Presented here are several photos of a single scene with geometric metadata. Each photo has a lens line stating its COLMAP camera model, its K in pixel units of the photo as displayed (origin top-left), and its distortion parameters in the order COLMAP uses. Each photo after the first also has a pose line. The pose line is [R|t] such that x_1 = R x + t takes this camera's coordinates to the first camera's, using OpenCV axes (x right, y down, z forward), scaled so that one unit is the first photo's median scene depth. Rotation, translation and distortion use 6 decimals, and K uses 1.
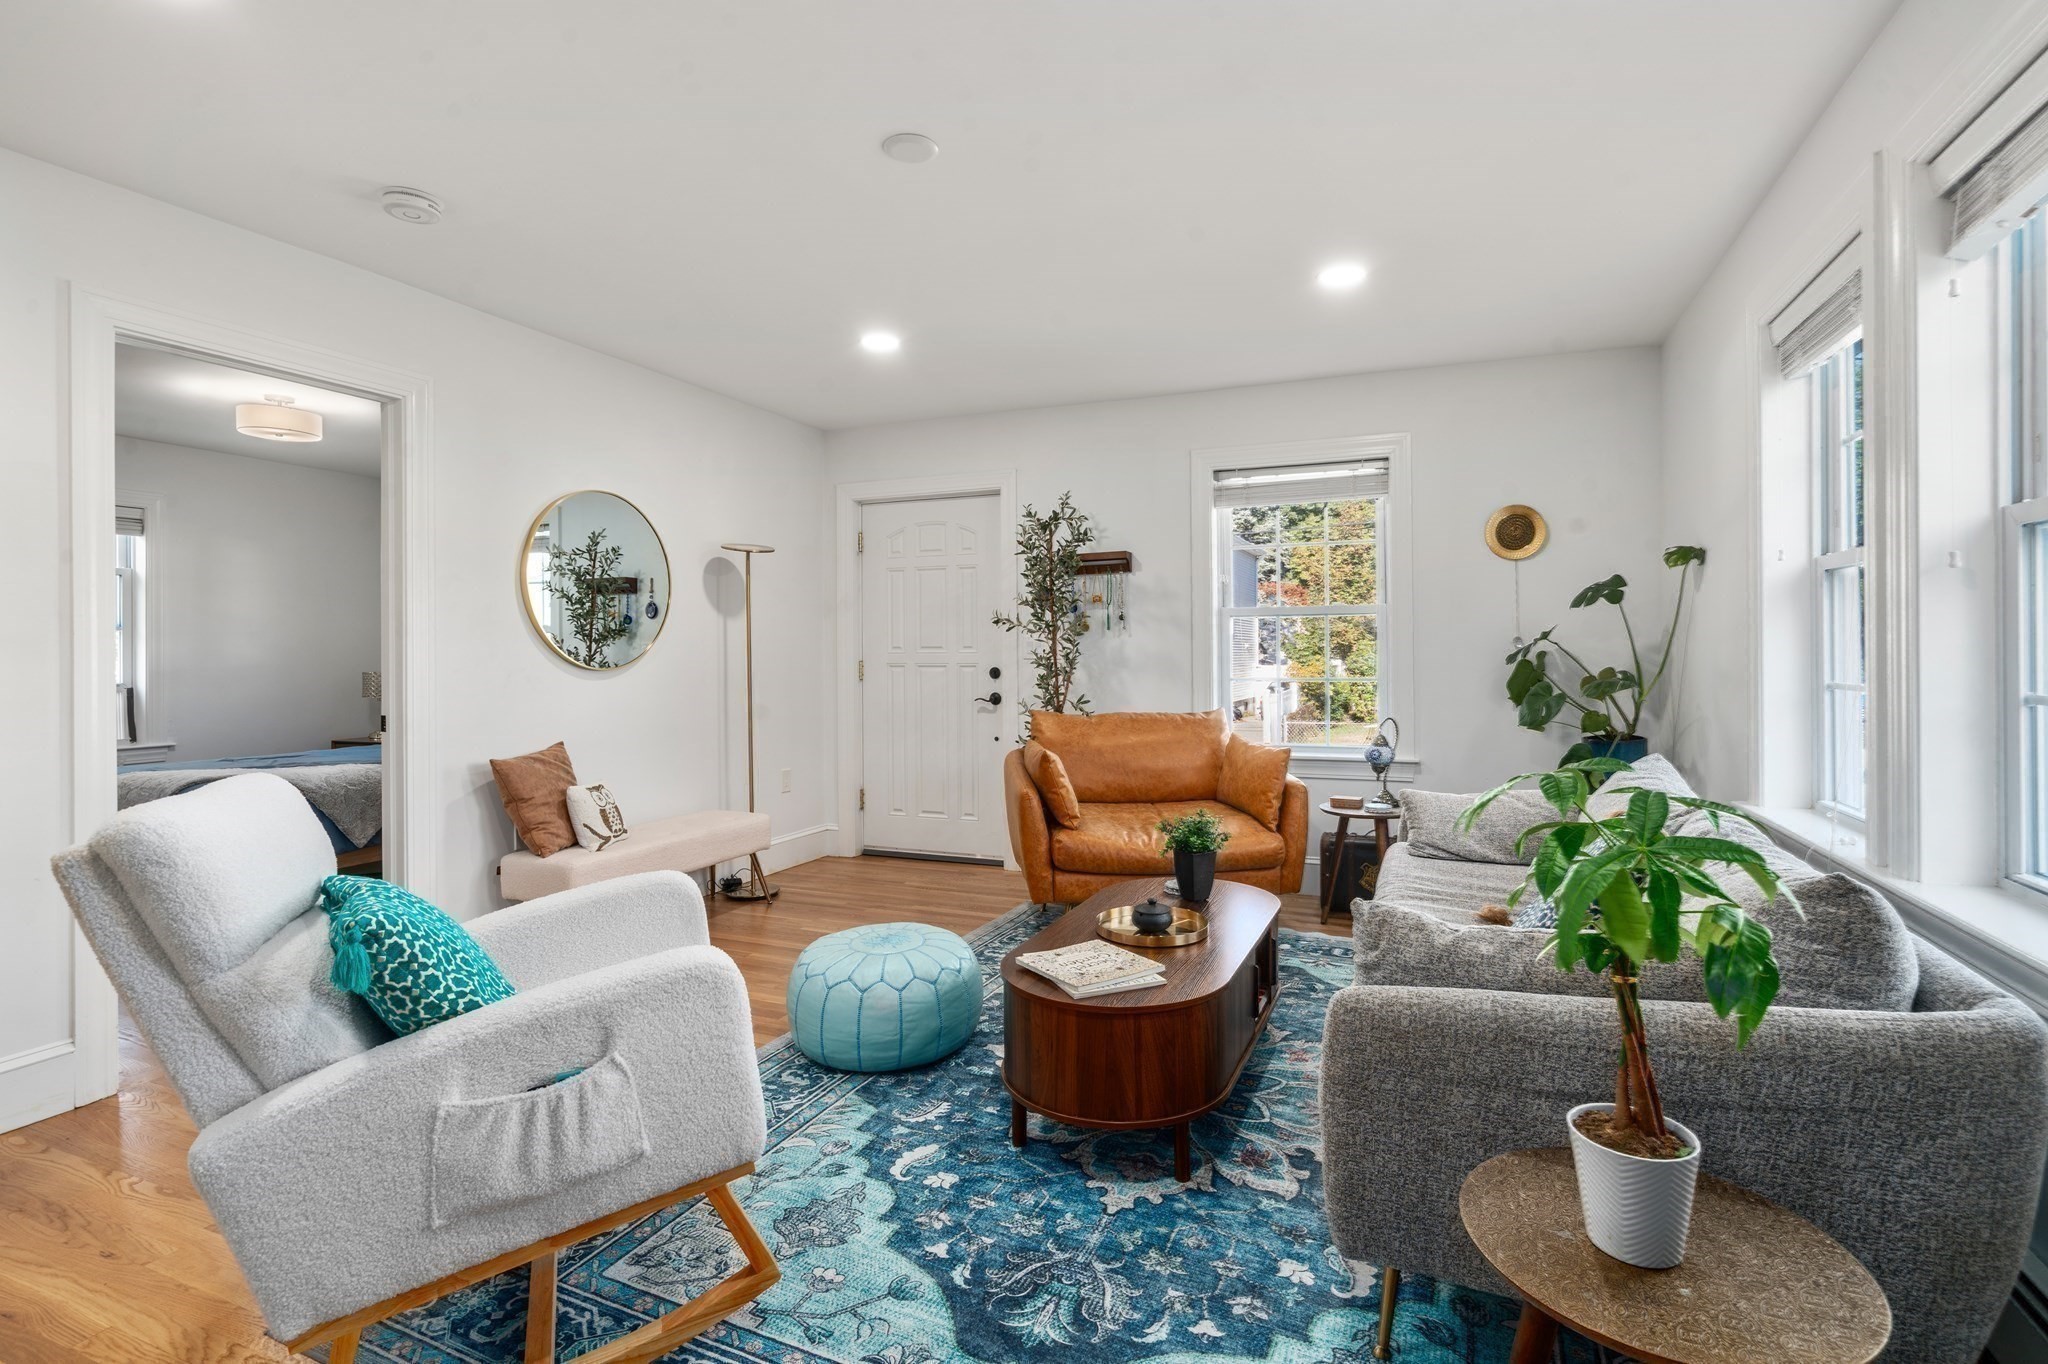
lens RADIAL K [[939.4, 0, 1024.1], [0, 939.4, 691.7], [0, 0, 1]] dist [0.000108, 0.000979]
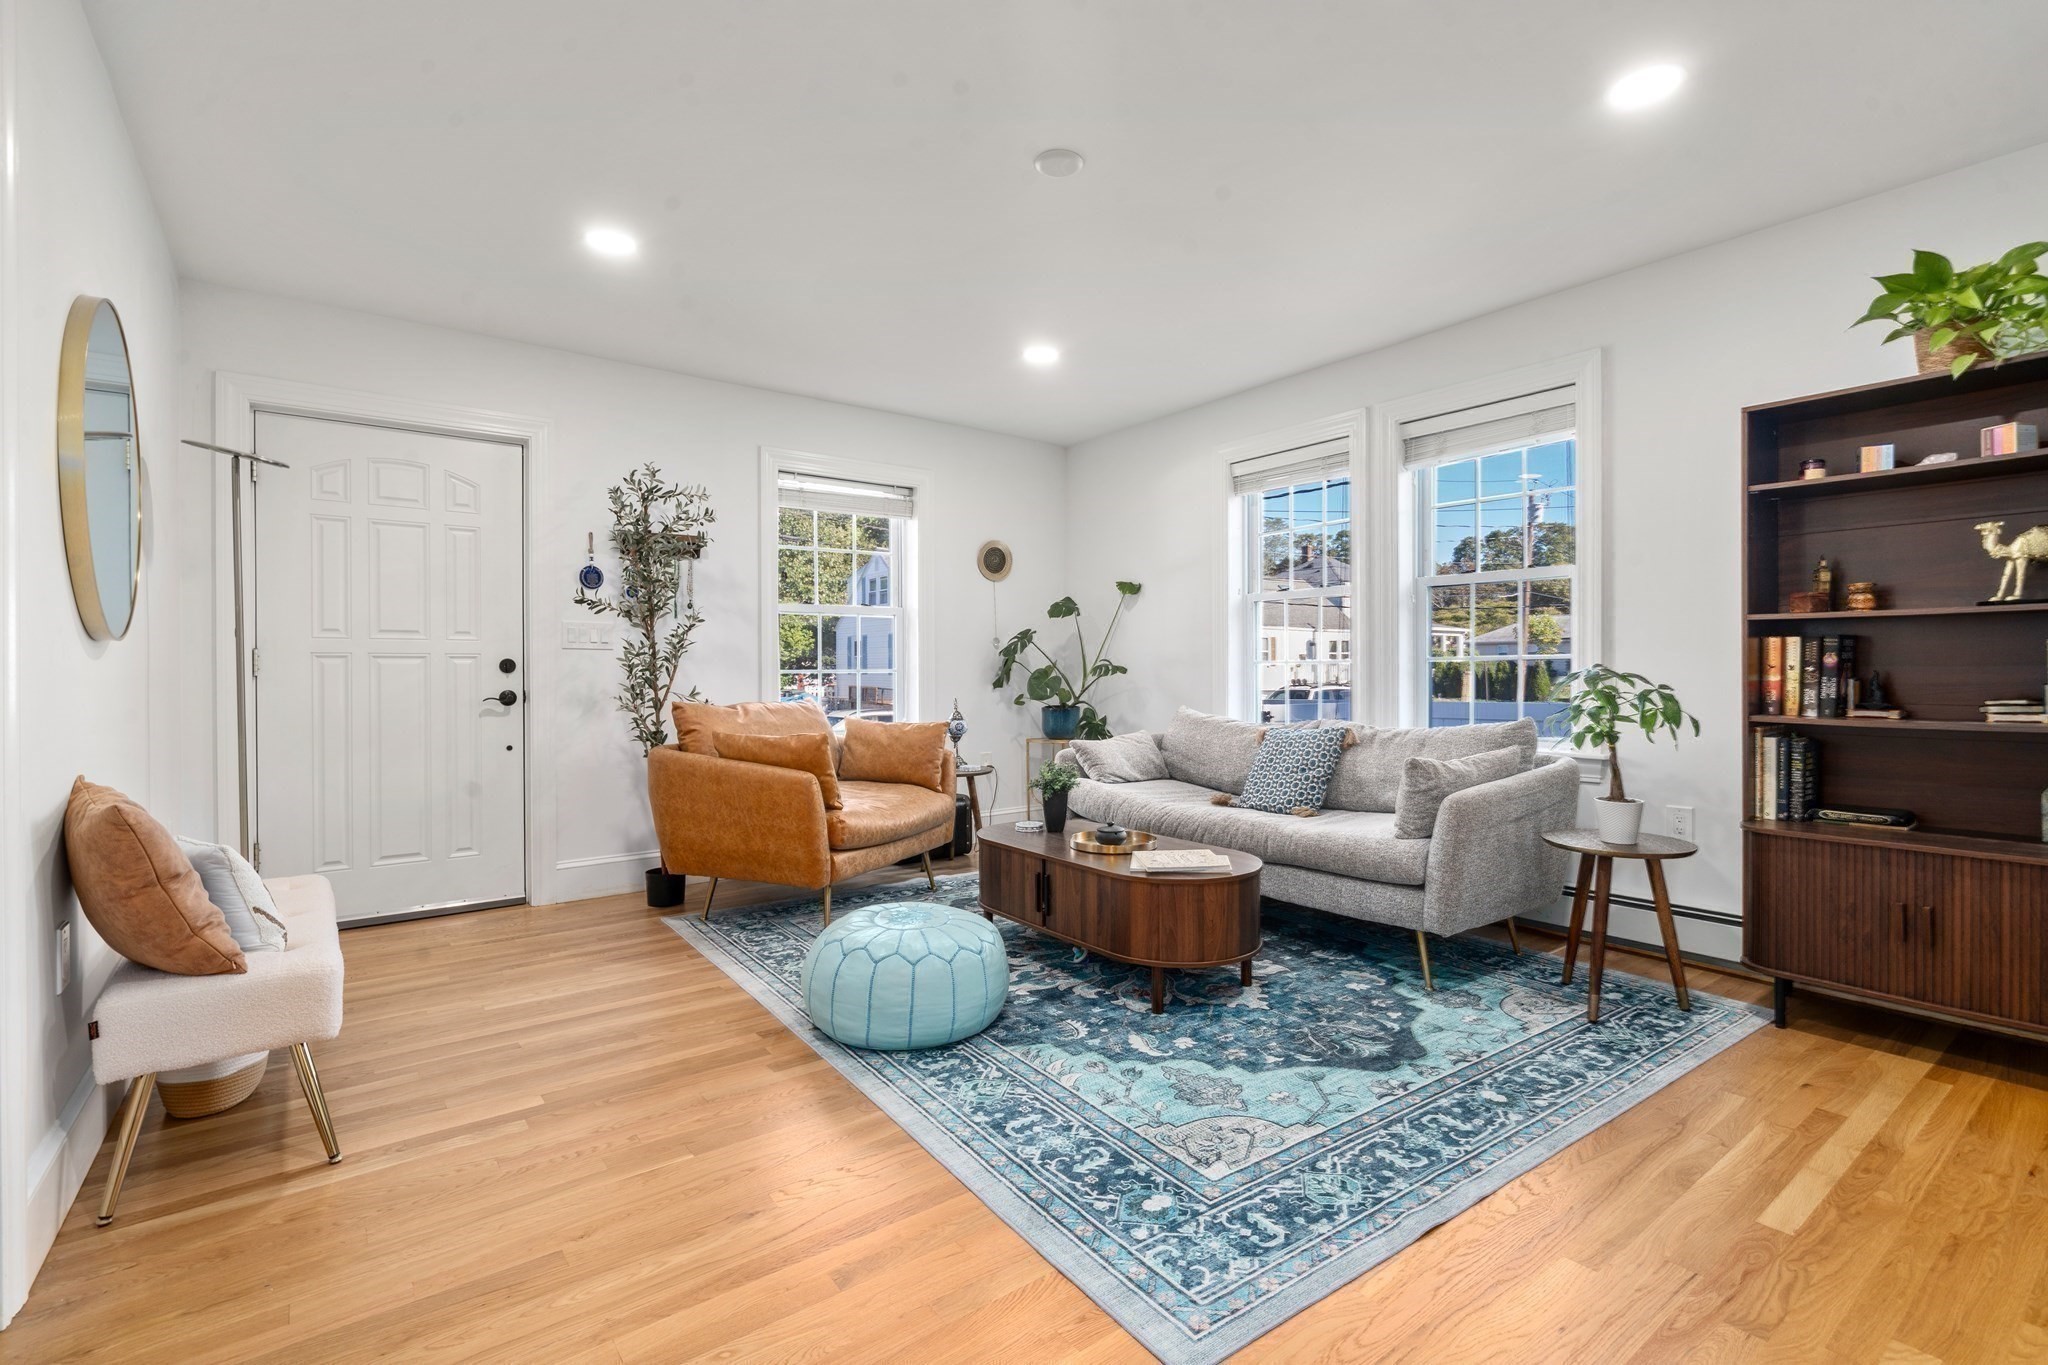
lens RADIAL K [[939.4, 0, 1024.1], [0, 939.4, 692.2], [0, 0, 1]] dist [0.000108, 0.000979]
pose [[0.505111, -0.015700, 0.862911, -1.248392], [0.035356, 0.999372, -0.002513, 0.050971], [-0.862330, 0.031779, 0.505349, 0.533690]]
